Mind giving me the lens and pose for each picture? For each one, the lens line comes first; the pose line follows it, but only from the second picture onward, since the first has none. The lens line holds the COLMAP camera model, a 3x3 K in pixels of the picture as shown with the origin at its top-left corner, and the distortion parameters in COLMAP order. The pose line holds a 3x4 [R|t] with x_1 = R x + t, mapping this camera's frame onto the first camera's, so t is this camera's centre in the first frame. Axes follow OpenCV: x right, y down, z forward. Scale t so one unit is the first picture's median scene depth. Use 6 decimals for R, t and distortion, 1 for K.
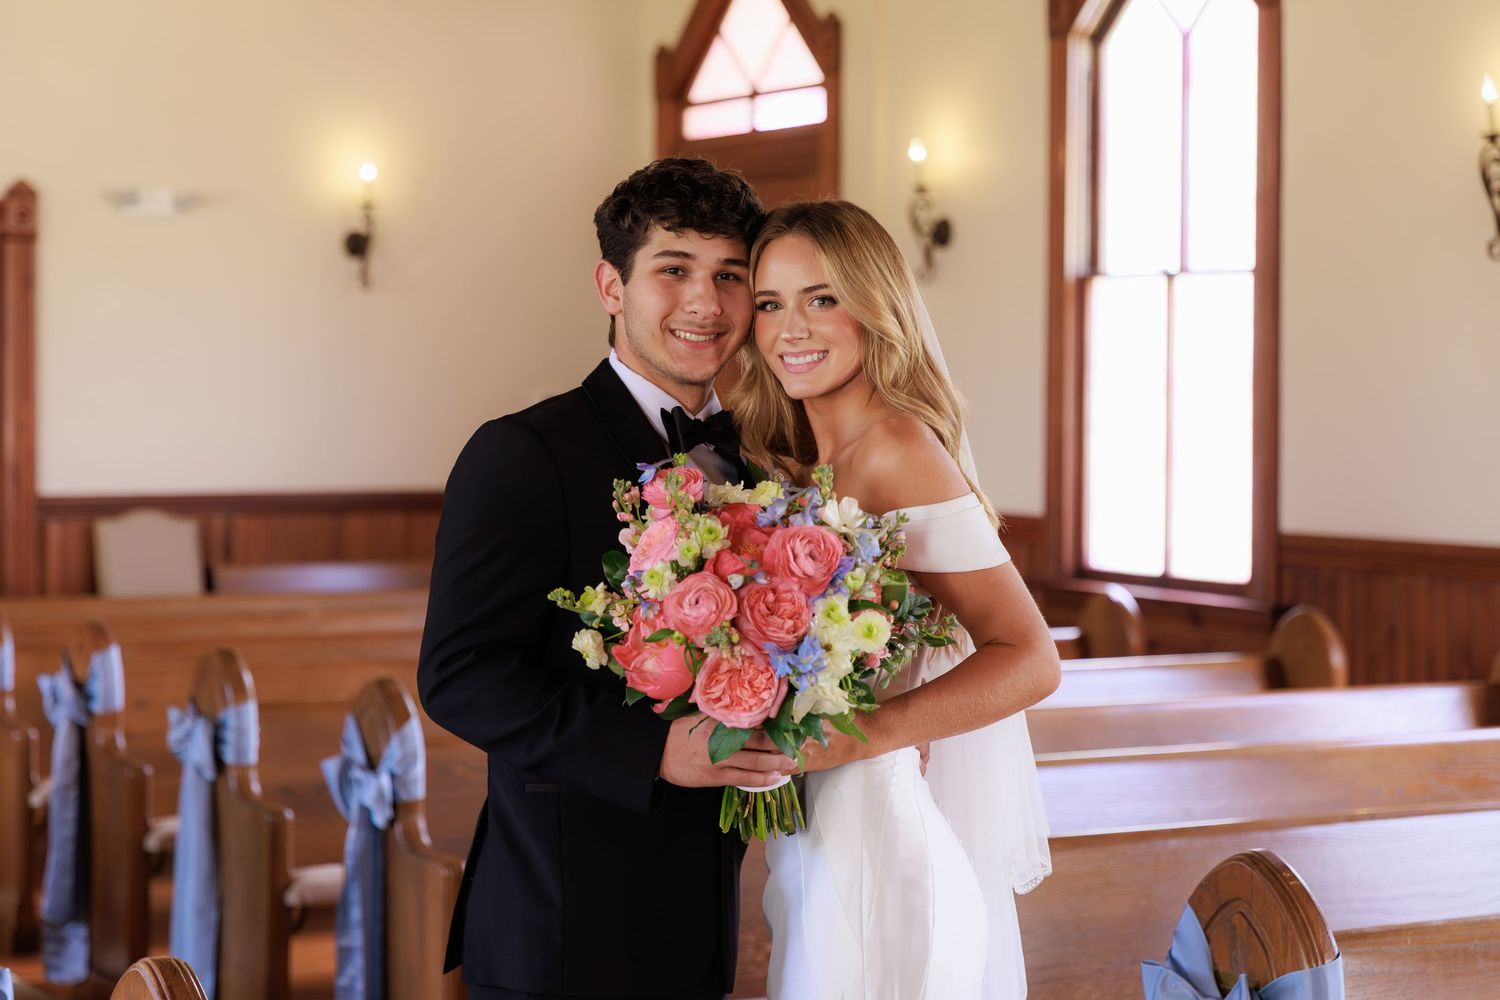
lens RADIAL K [[2989.9, 0, 753.3], [0, 2989.9, 496.2], [0, 0, 1]] dist [-0.011382, 0.000000]
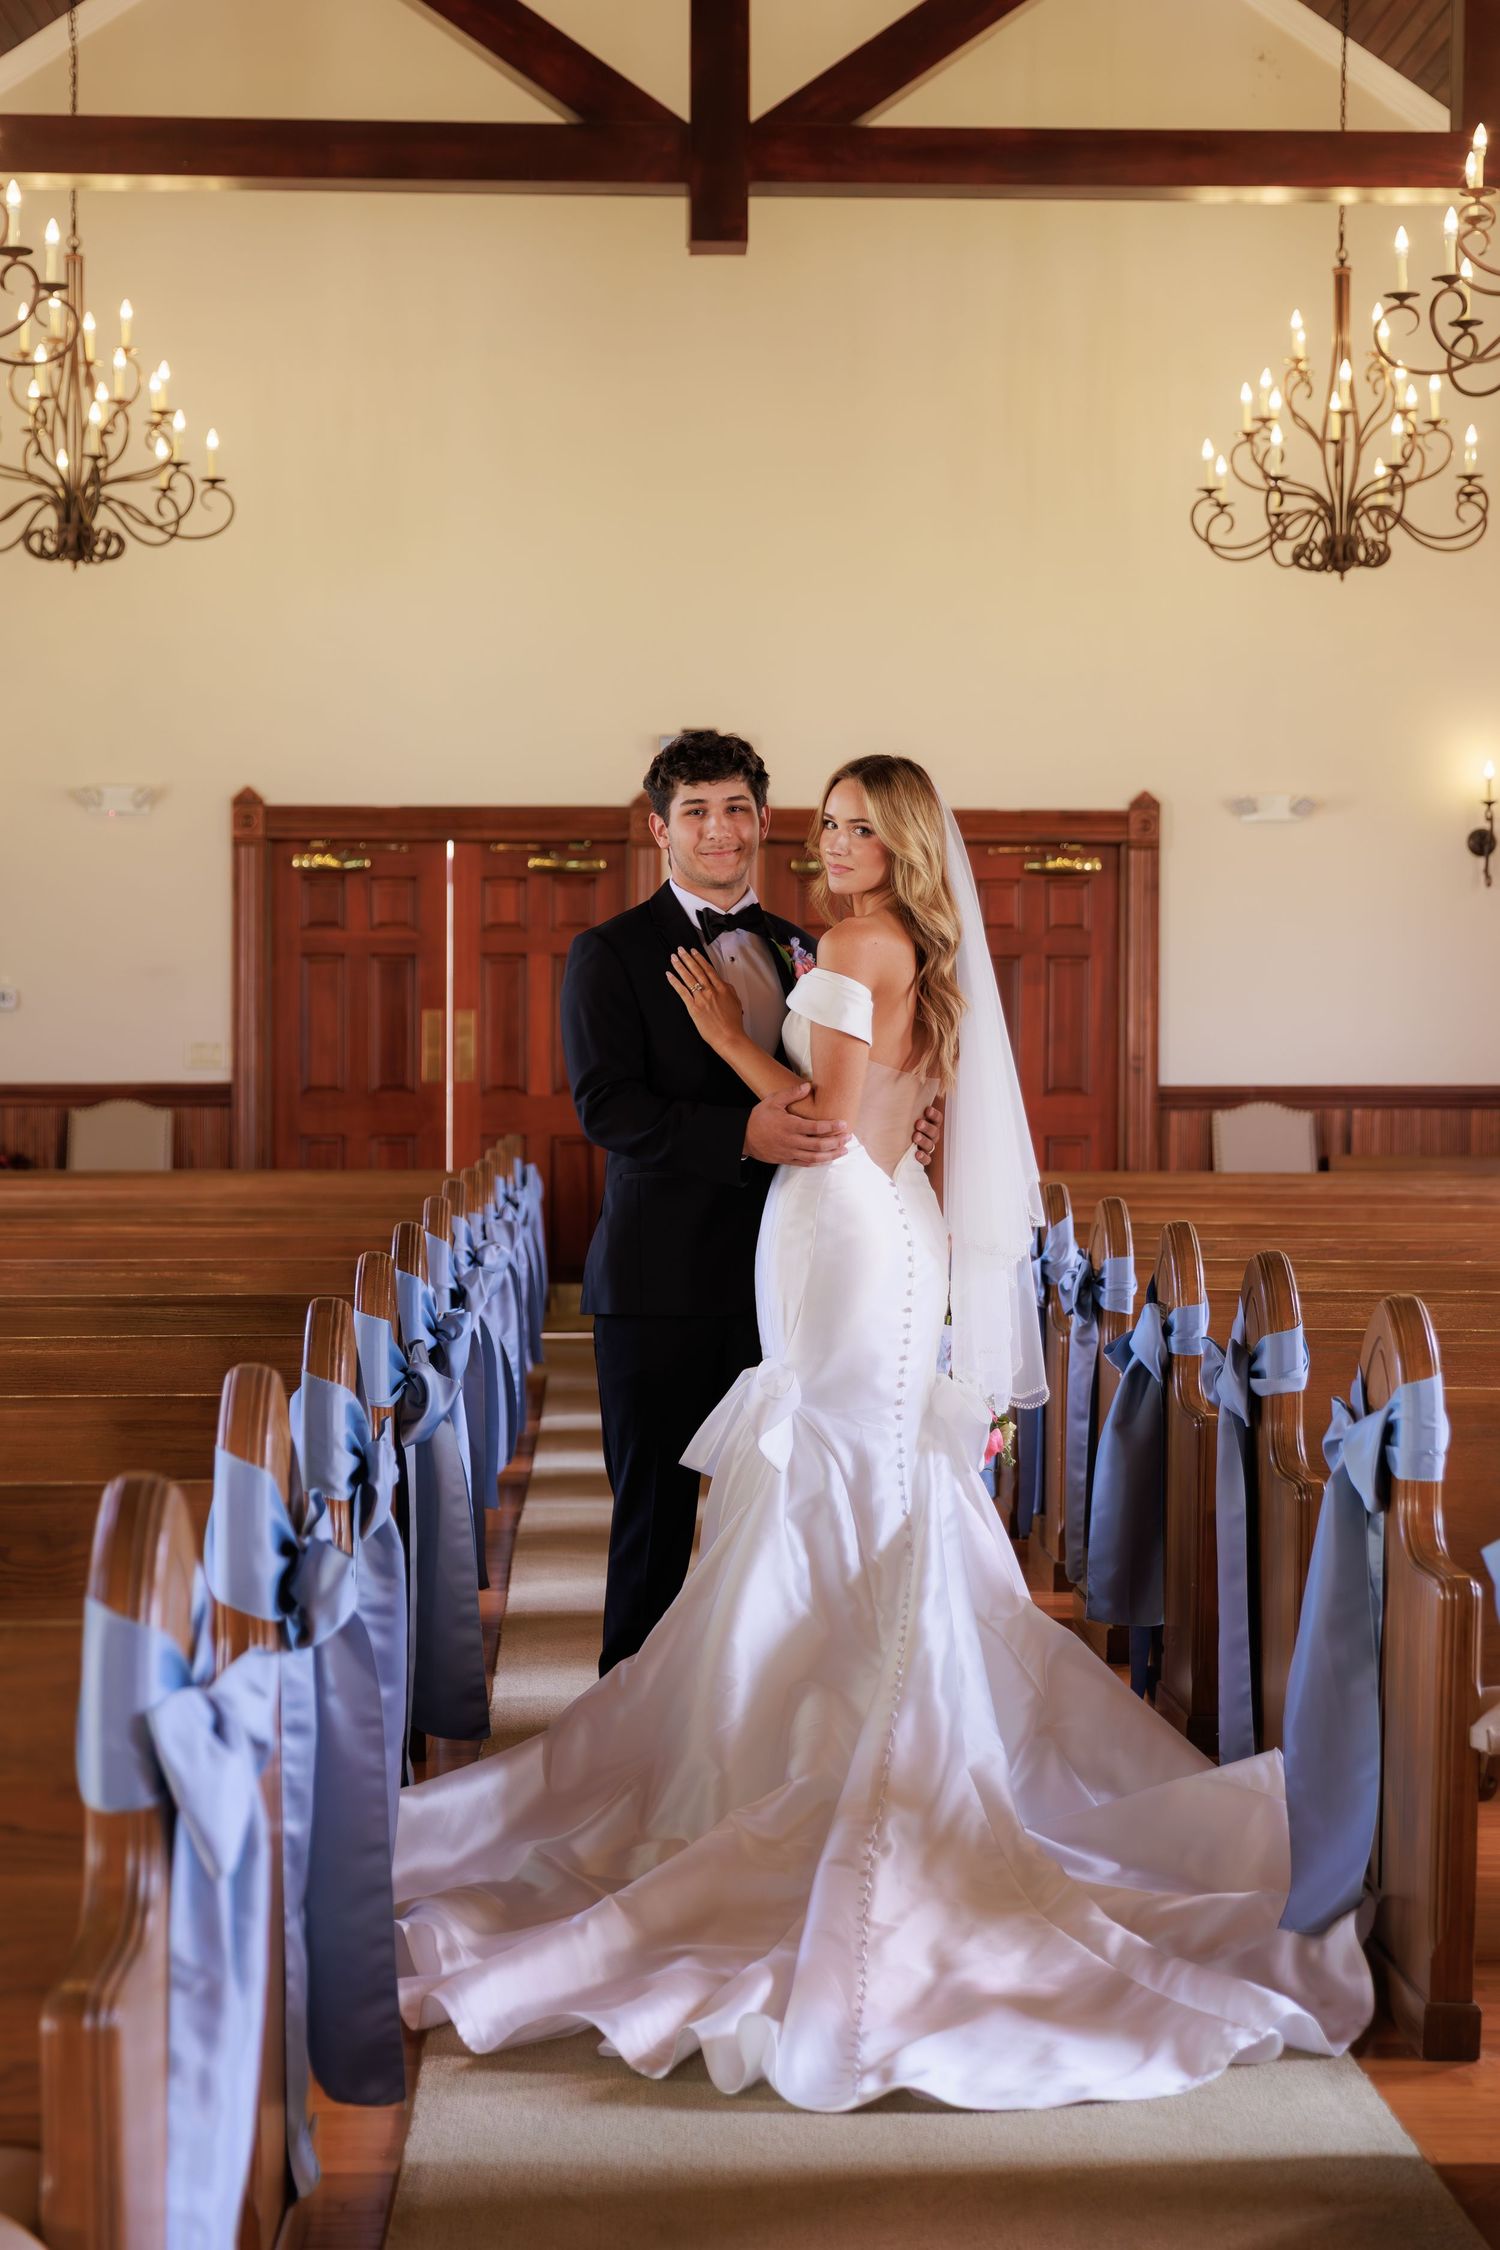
lens RADIAL K [[3377.5, 0, 741.1], [0, 3377.5, 1115.0], [0, 0, 1]] dist [0.013557, 0.000000]
pose [[0.869701, 0.001538, -0.493577, 0.261735], [-0.008950, 0.999880, -0.012655, 0.030661], [0.493499, 0.015423, 0.869610, -0.145572]]
